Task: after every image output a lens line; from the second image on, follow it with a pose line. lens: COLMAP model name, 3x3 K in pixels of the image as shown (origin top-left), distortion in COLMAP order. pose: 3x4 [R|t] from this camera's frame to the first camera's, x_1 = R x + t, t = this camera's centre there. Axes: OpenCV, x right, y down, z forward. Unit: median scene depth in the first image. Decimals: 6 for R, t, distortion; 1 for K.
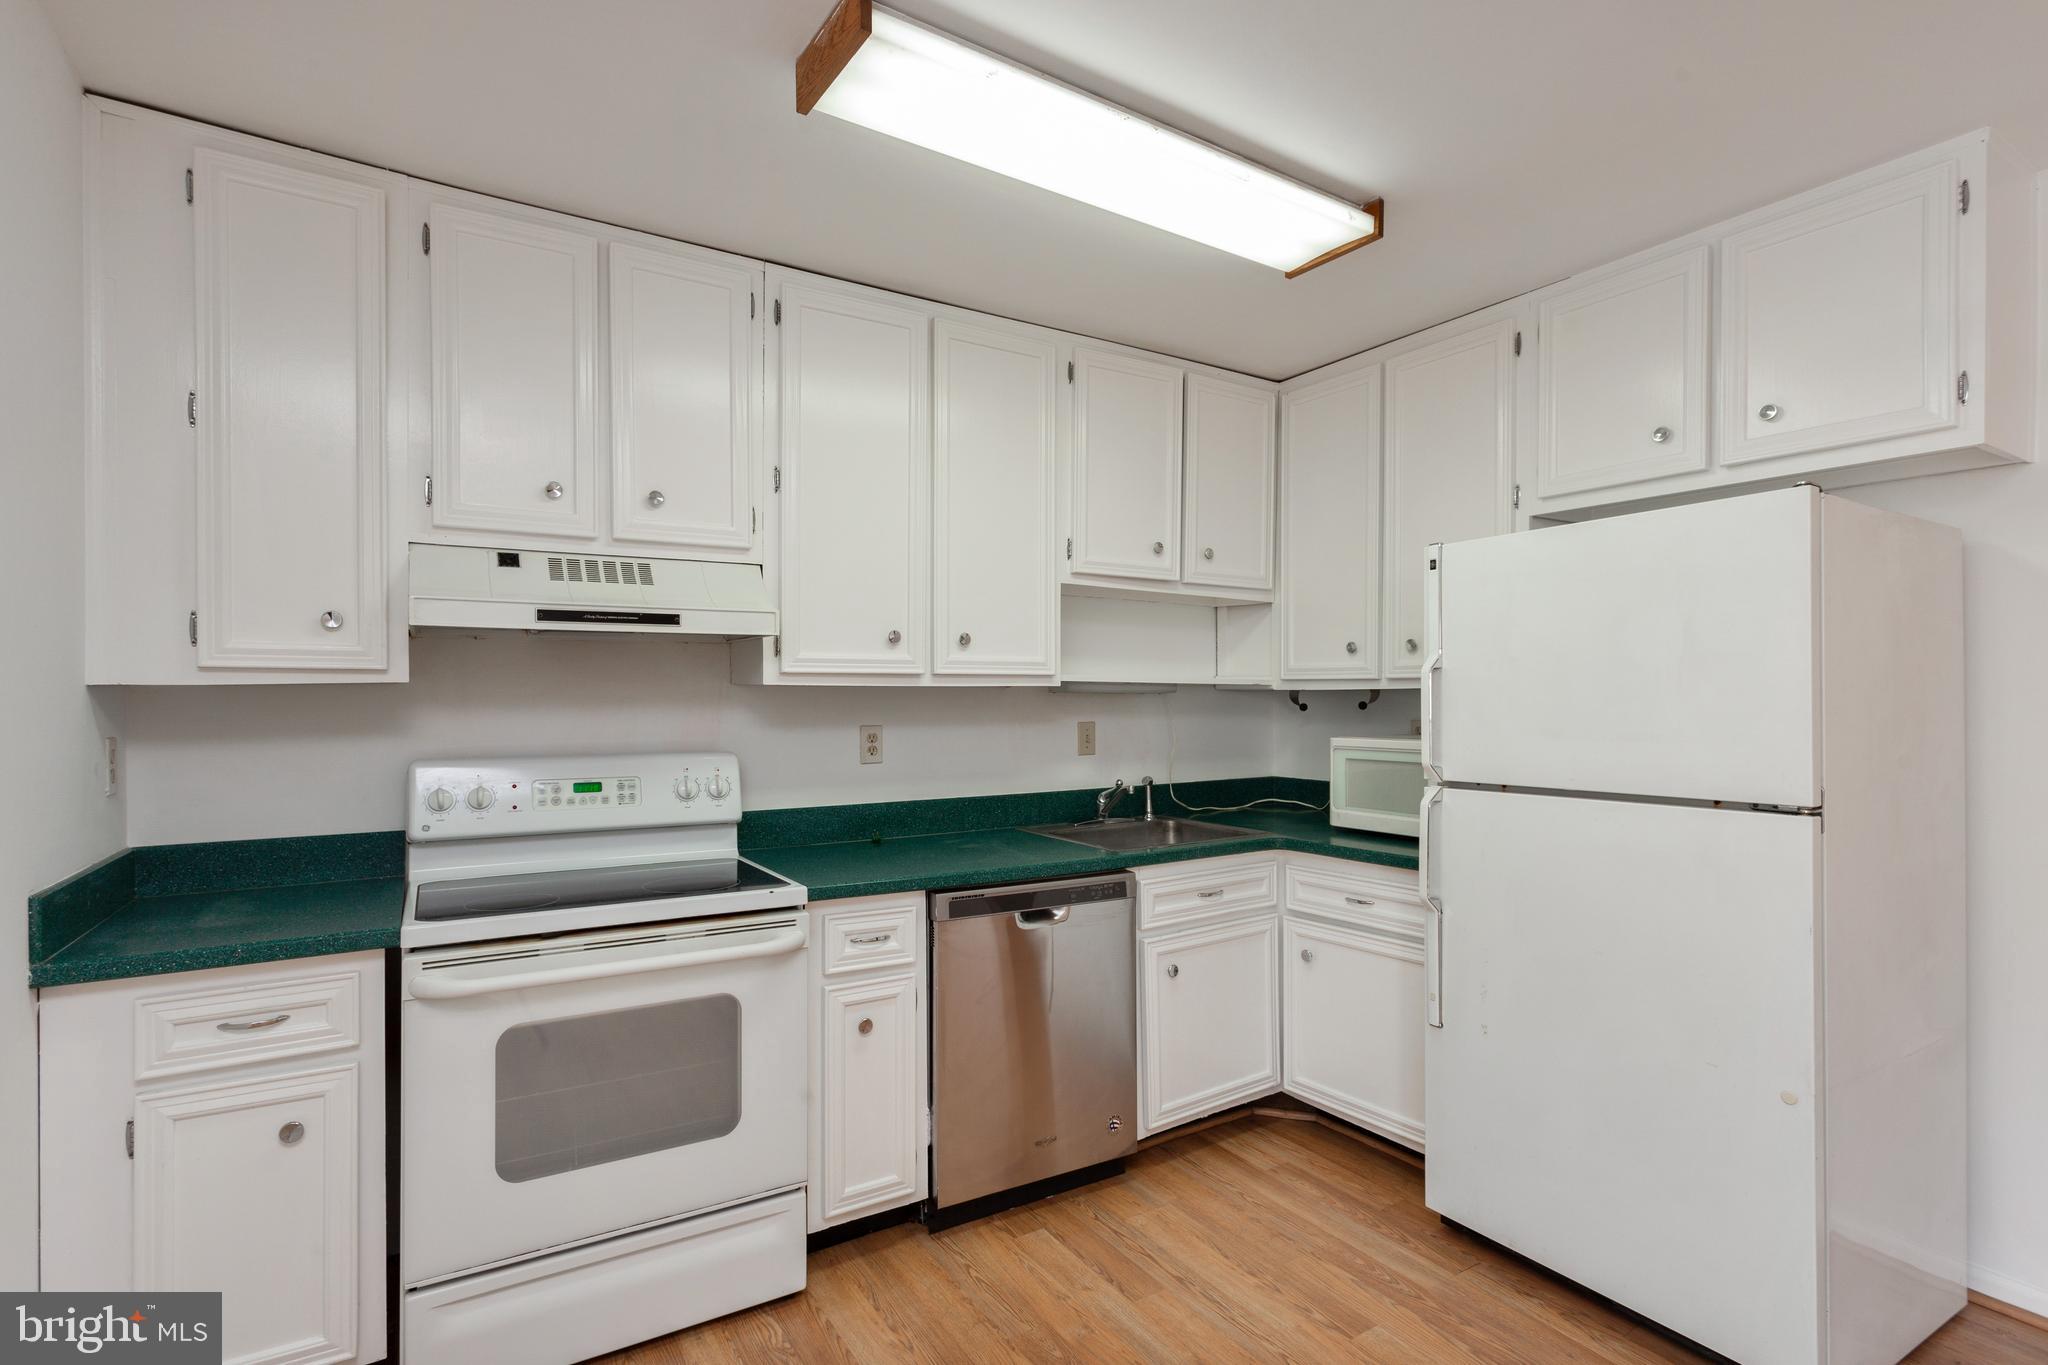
lens RADIAL K [[974.2, 0, 1023.0], [0, 974.2, 701.9], [0, 0, 1]] dist [0.003160, -0.001210]
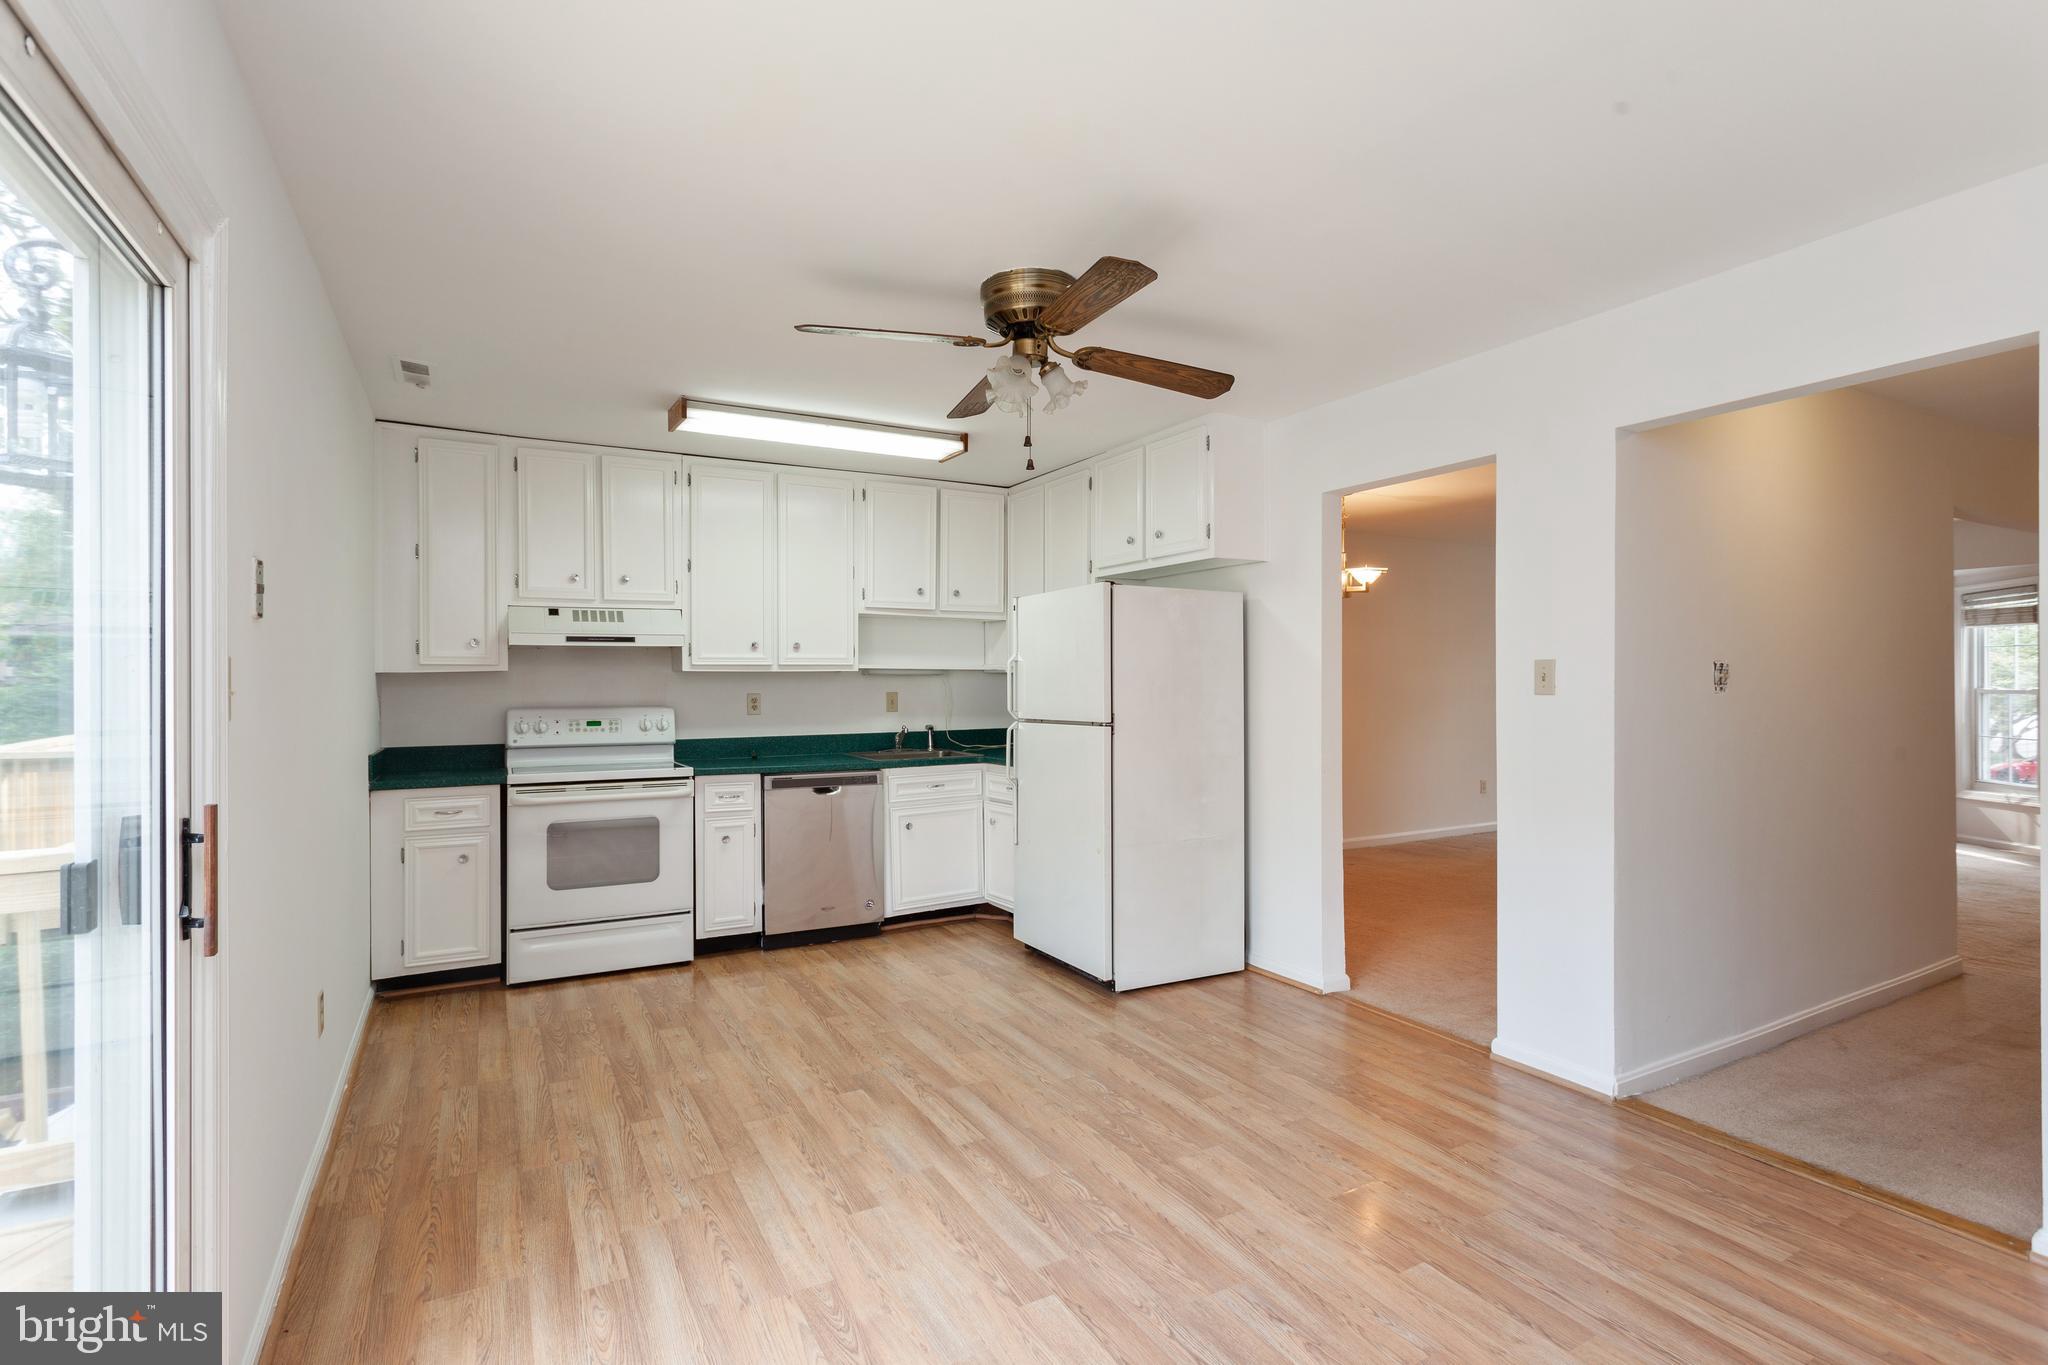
lens RADIAL K [[974.2, 0, 1025.0], [0, 974.2, 680.2], [0, 0, 1]] dist [0.003160, -0.001210]
pose [[0.998641, -0.004279, -0.051941, 0.541141], [0.003917, 0.999967, -0.007068, 0.017699], [0.051970, 0.006855, 0.998625, -0.948877]]
